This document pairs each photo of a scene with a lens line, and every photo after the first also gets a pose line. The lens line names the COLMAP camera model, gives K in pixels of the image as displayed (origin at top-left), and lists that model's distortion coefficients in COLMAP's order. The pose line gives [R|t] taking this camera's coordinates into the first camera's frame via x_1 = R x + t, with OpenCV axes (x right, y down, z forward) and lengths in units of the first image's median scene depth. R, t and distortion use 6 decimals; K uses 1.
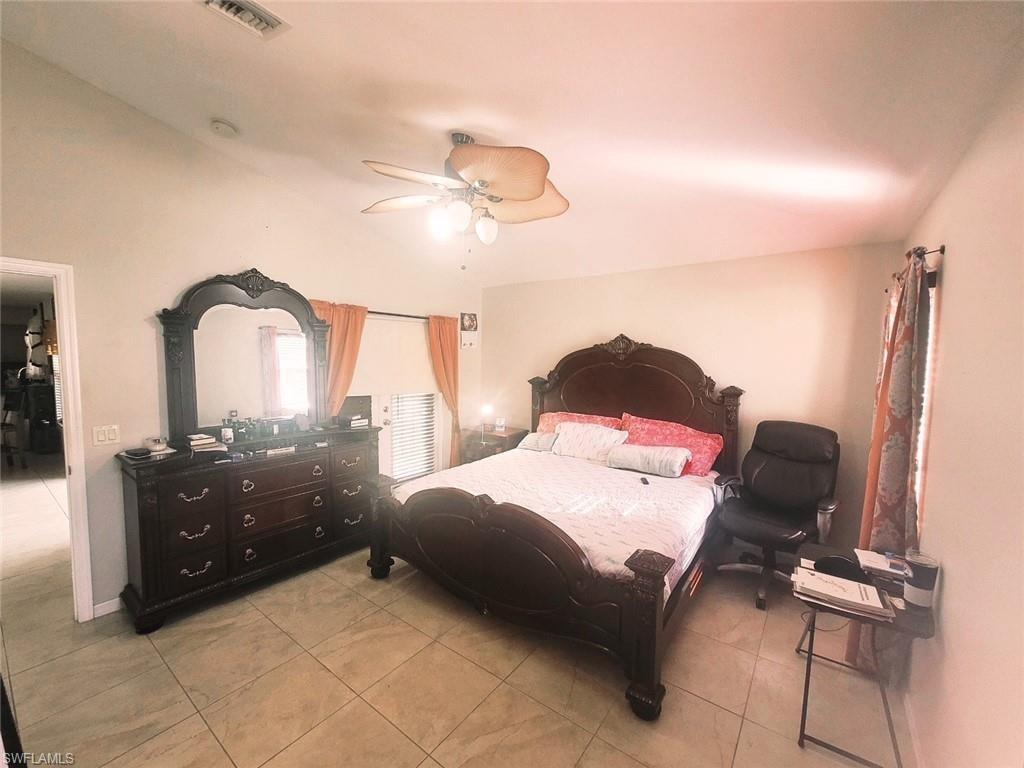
lens RADIAL K [[408.5, 0, 511.5], [0, 408.5, 386.7], [0, 0, 1]] dist [0.003590, 0.000539]
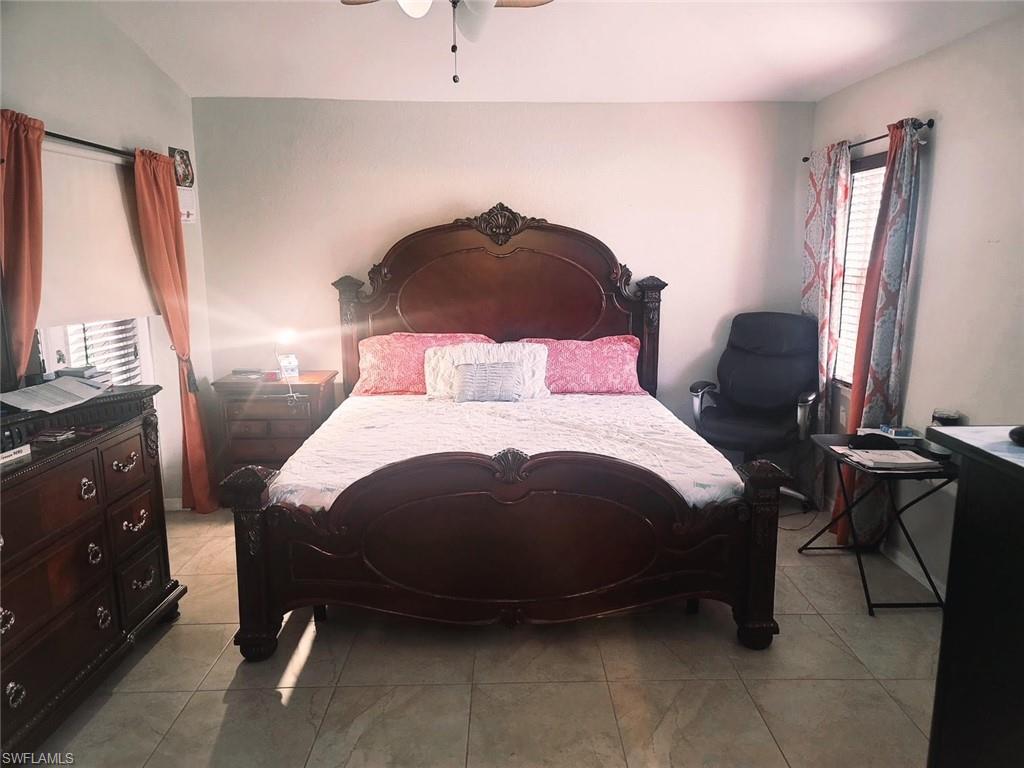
lens RADIAL K [[734.8, 0, 514.9], [0, 734.8, 386.4], [0, 0, 1]] dist [0.050262, -0.000313]
pose [[0.790612, -0.122212, 0.599998, -0.505192], [0.054082, 0.989987, 0.130384, 0.008459], [-0.609925, -0.070634, 0.789305, 0.052651]]
